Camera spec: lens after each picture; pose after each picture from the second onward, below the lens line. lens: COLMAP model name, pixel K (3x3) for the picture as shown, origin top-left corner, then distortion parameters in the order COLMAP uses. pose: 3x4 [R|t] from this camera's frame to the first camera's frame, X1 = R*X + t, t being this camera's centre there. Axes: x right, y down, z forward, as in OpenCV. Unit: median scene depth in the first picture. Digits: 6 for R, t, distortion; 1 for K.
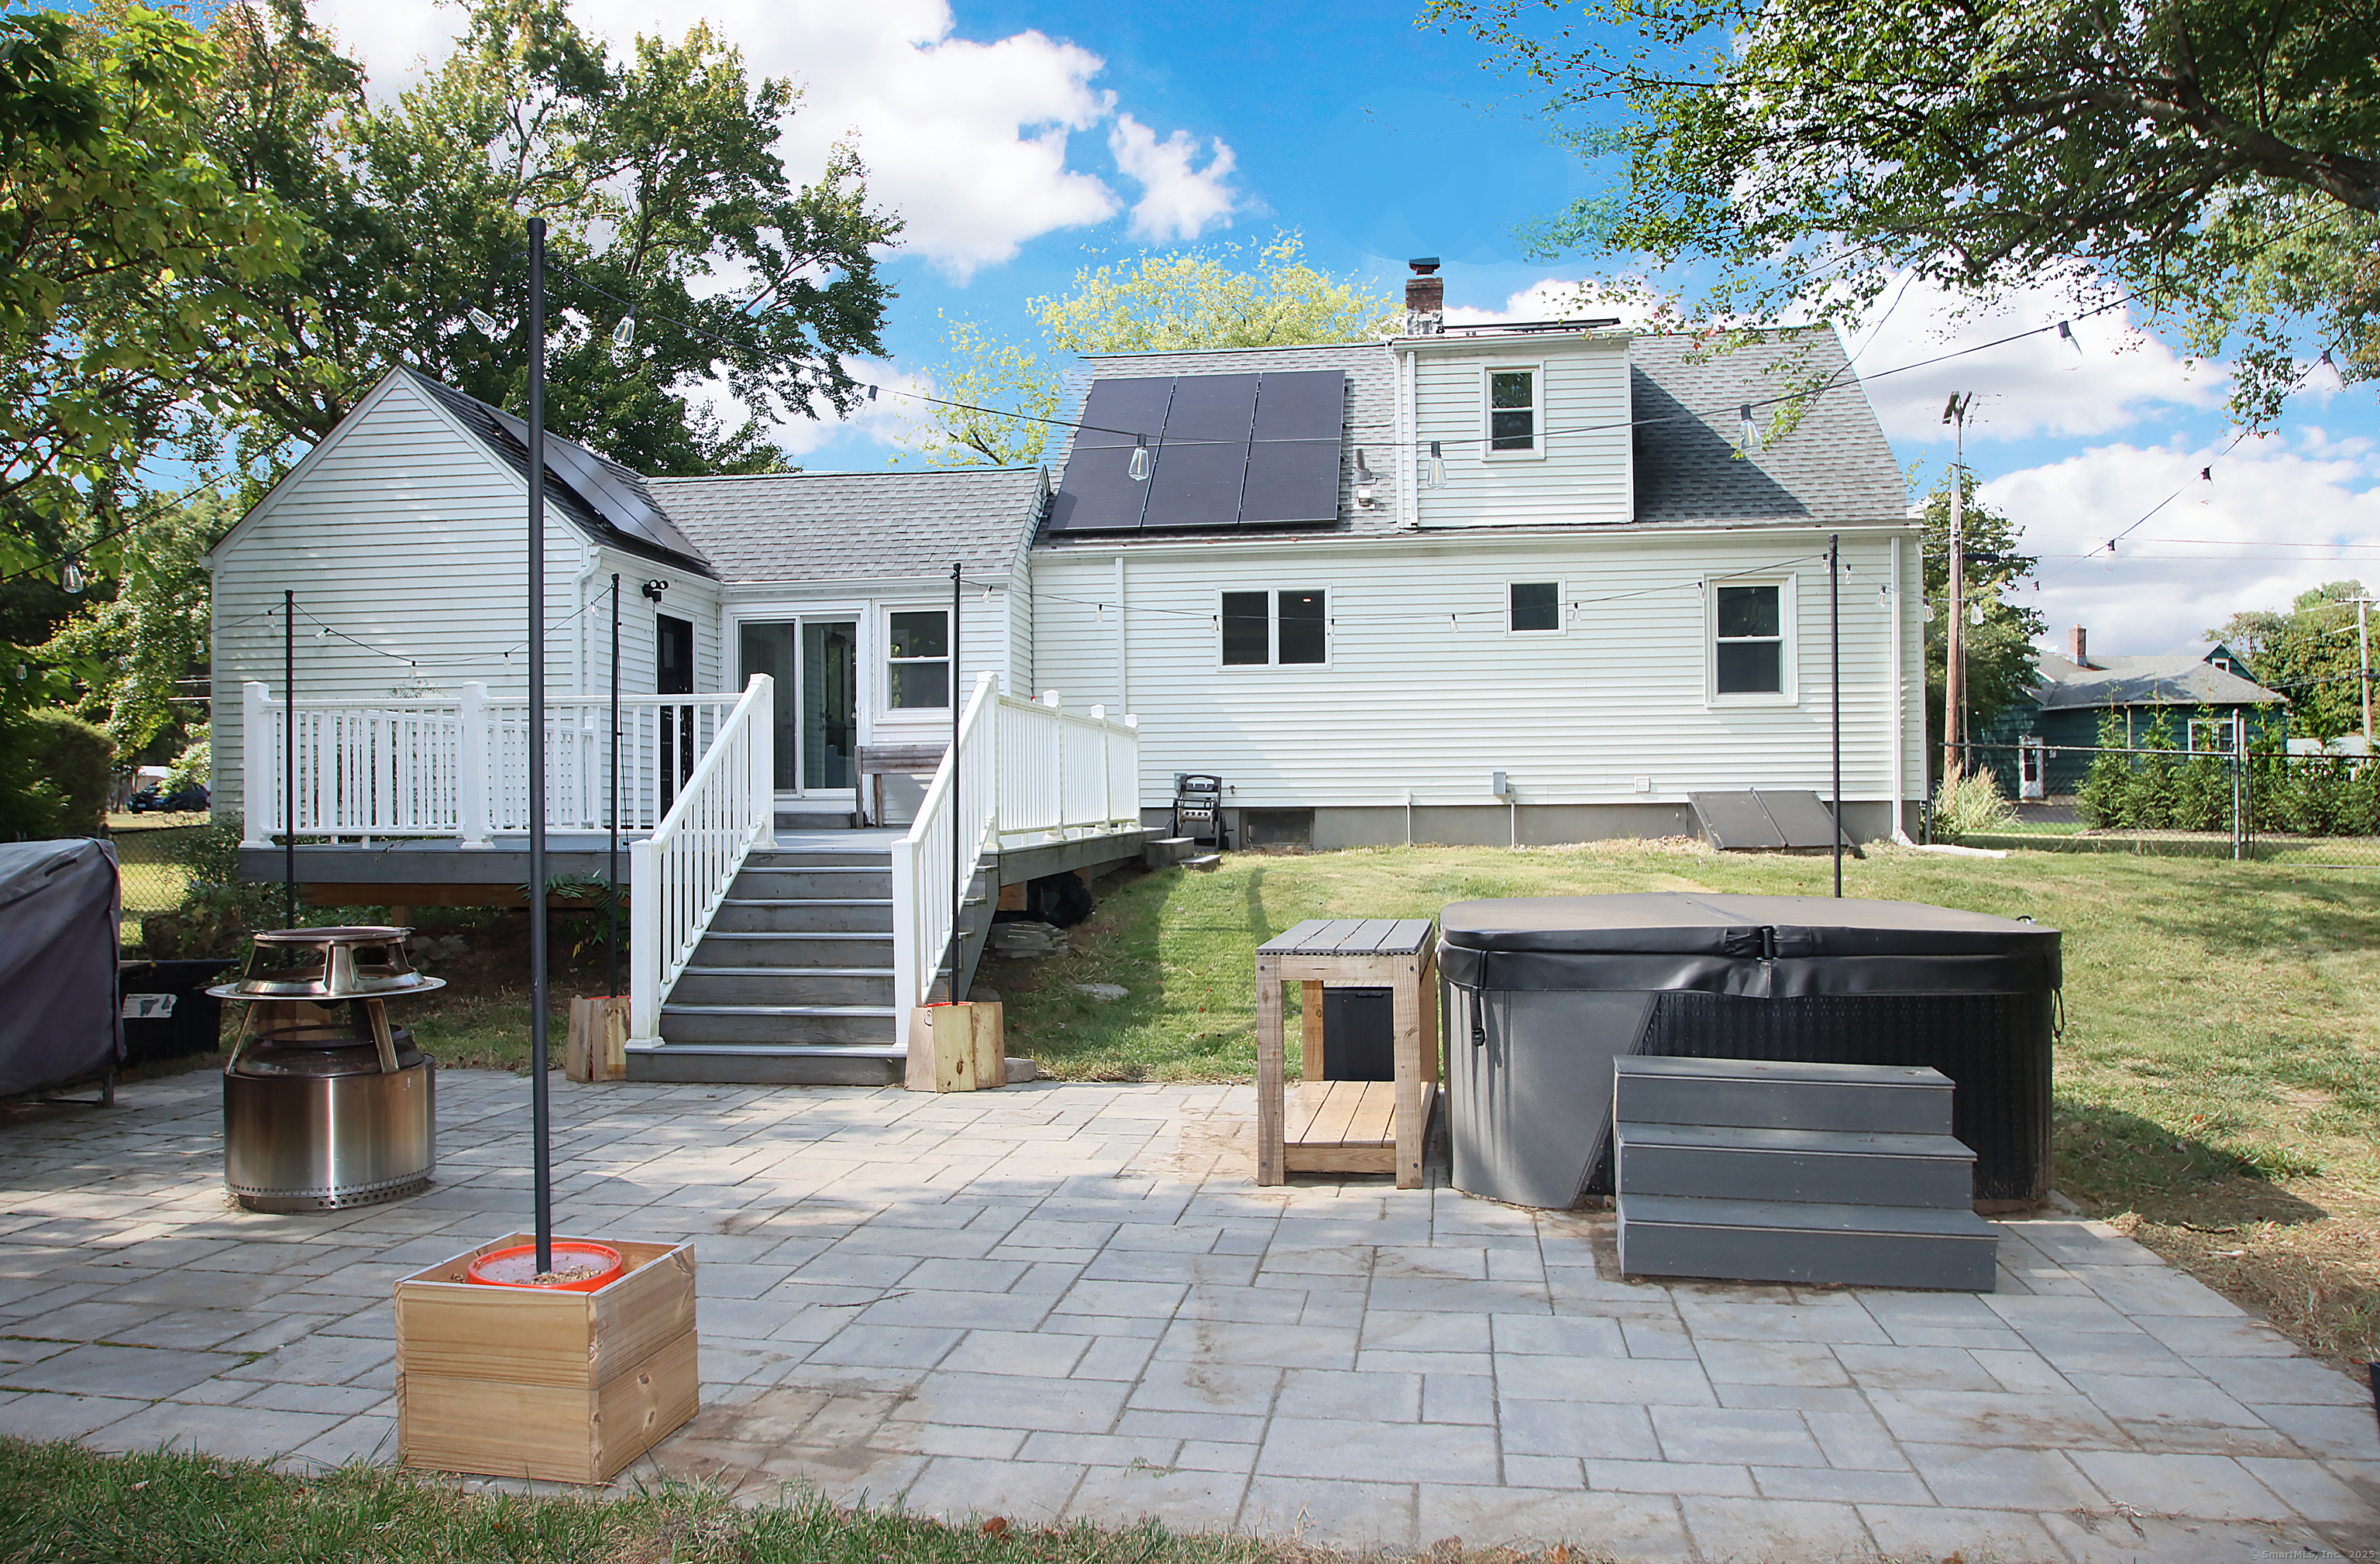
lens RADIAL K [[1810.0, 0, 1190.0], [0, 1810.0, 782.0], [0, 0, 1]] dist [-0.060019, 0.001139]
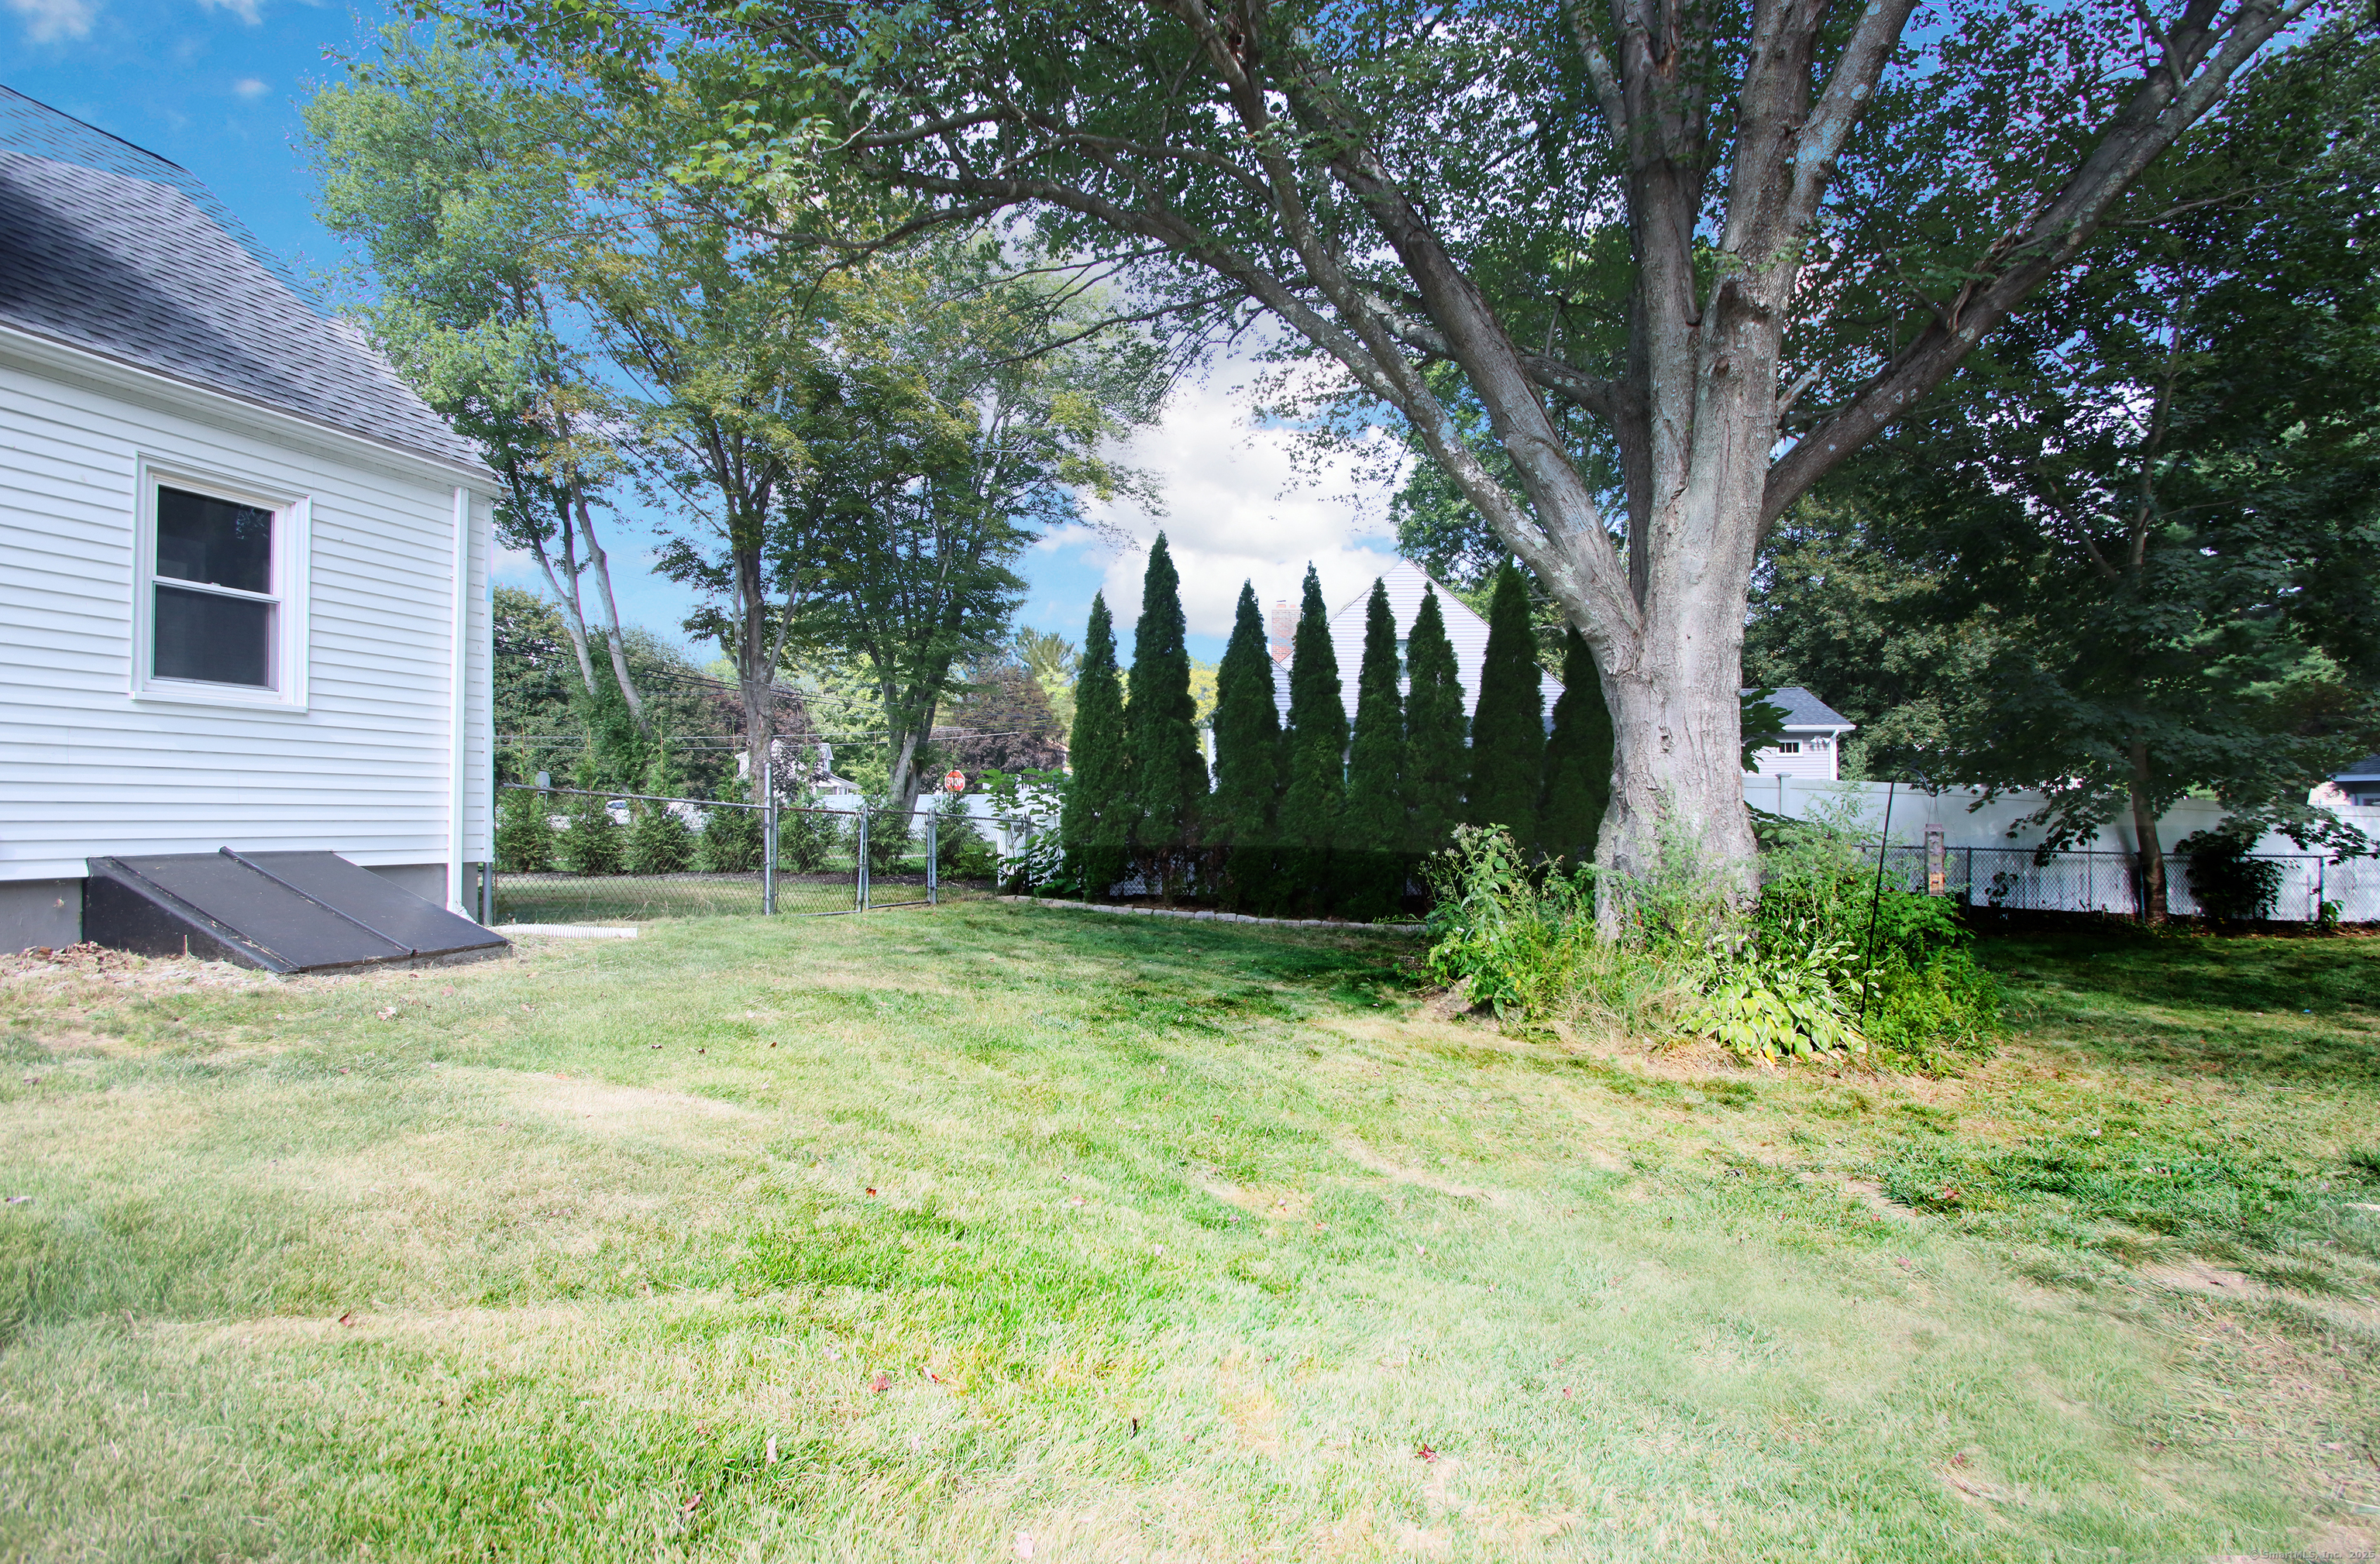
lens RADIAL K [[1098.7, 0, 1195.9], [0, 1098.7, 783.9], [0, 0, 1]] dist [0.013188, -0.018407]
pose [[0.166801, 0.032496, 0.985455, 0.016107], [-0.018834, 0.999379, -0.029768, -0.011824], [-0.985811, -0.013595, 0.167309, 0.611120]]
